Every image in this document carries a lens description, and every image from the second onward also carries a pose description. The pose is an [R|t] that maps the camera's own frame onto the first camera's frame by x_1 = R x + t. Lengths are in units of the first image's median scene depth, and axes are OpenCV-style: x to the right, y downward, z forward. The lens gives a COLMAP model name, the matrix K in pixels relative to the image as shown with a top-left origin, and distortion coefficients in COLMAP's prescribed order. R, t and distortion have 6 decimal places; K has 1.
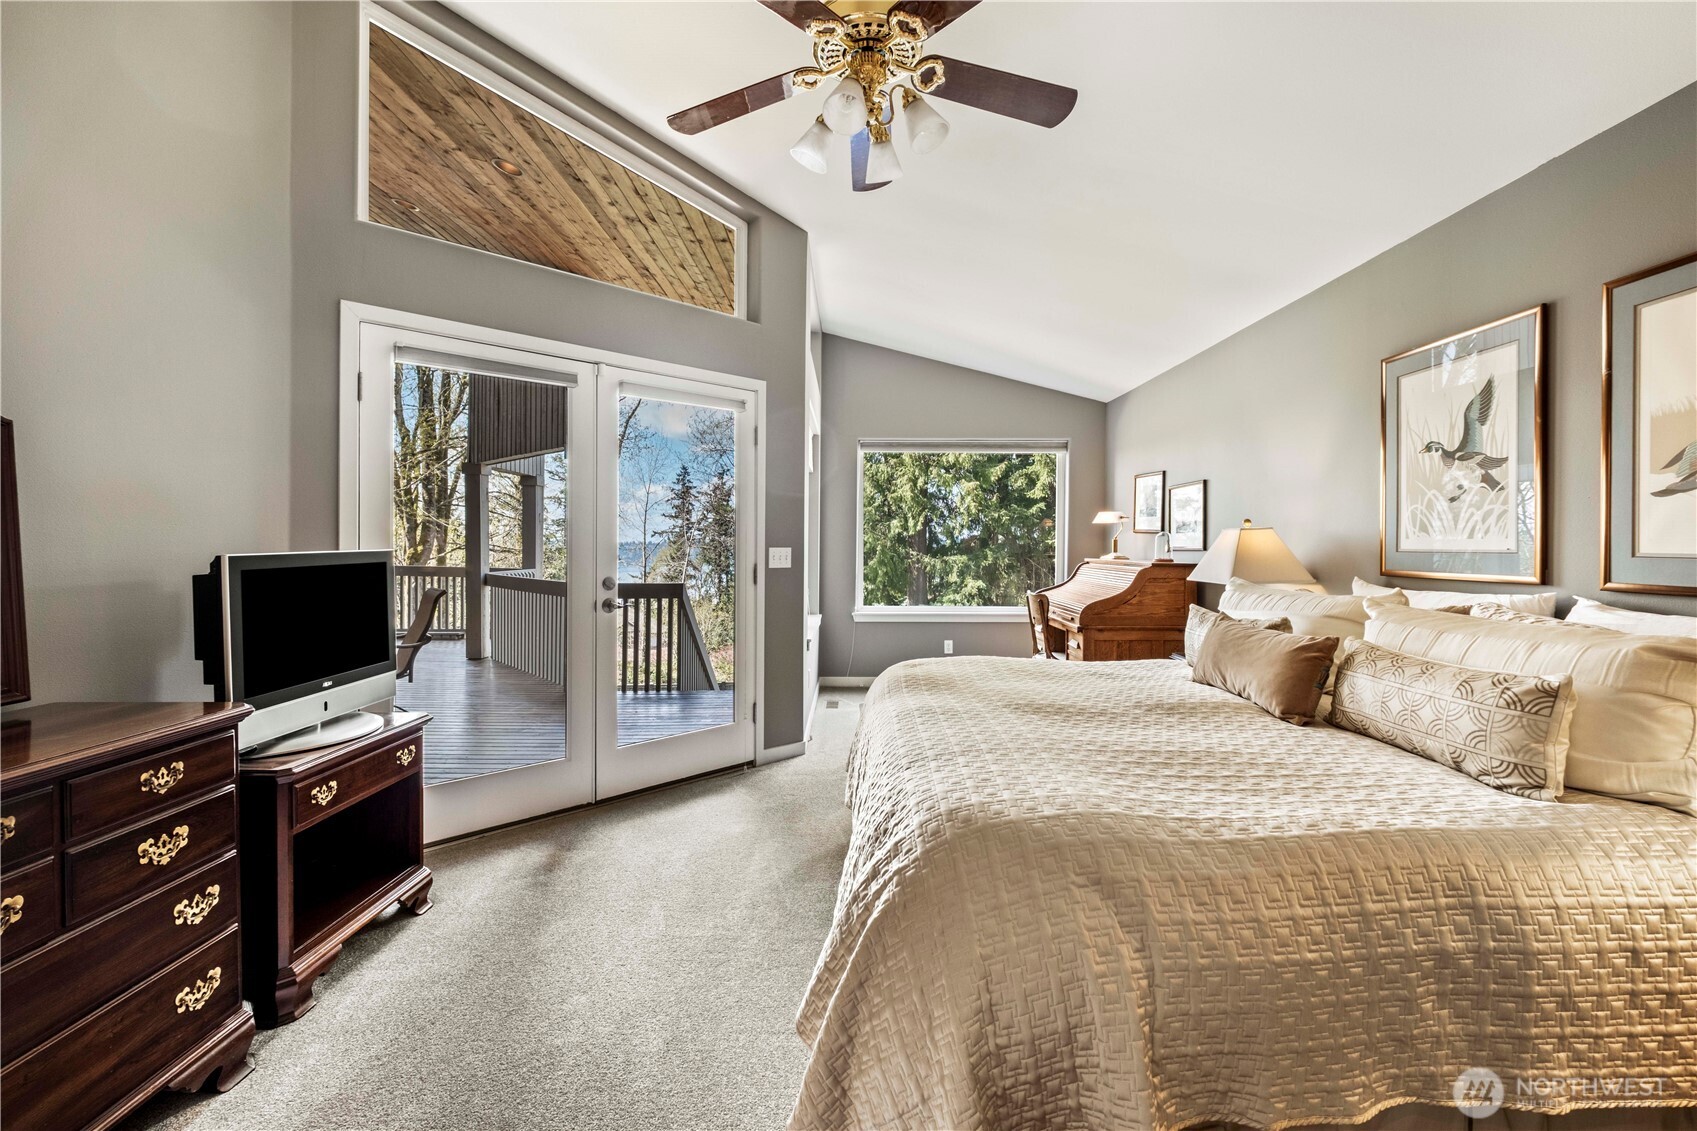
lens RADIAL K [[739.1, 0, 847.1], [0, 739.1, 549.0], [0, 0, 1]] dist [0.000920, -0.001956]
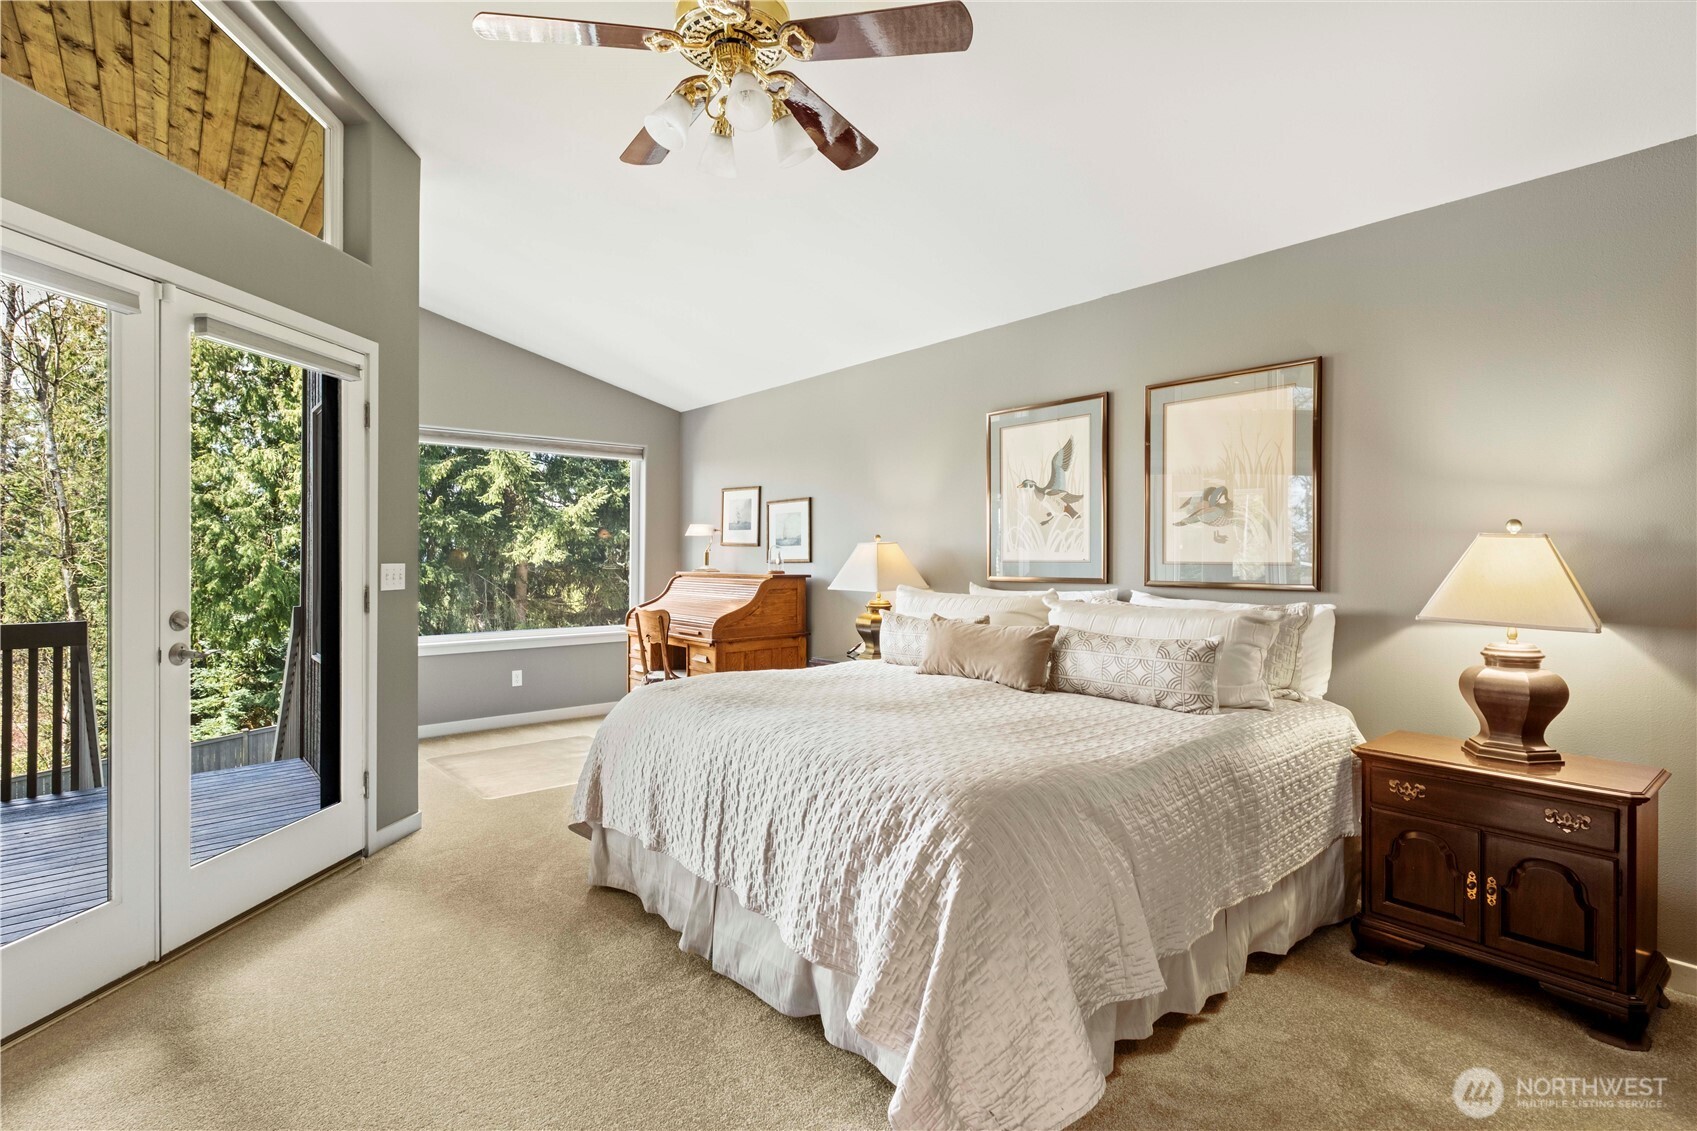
lens RADIAL K [[821.3, 0, 842.6], [0, 821.3, 563.0], [0, 0, 1]] dist [0.001285, -0.000545]
pose [[0.763718, -0.008620, 0.645492, -0.426409], [0.008168, 0.999960, 0.003690, -0.002519], [-0.645498, 0.002454, 0.763758, 0.076876]]
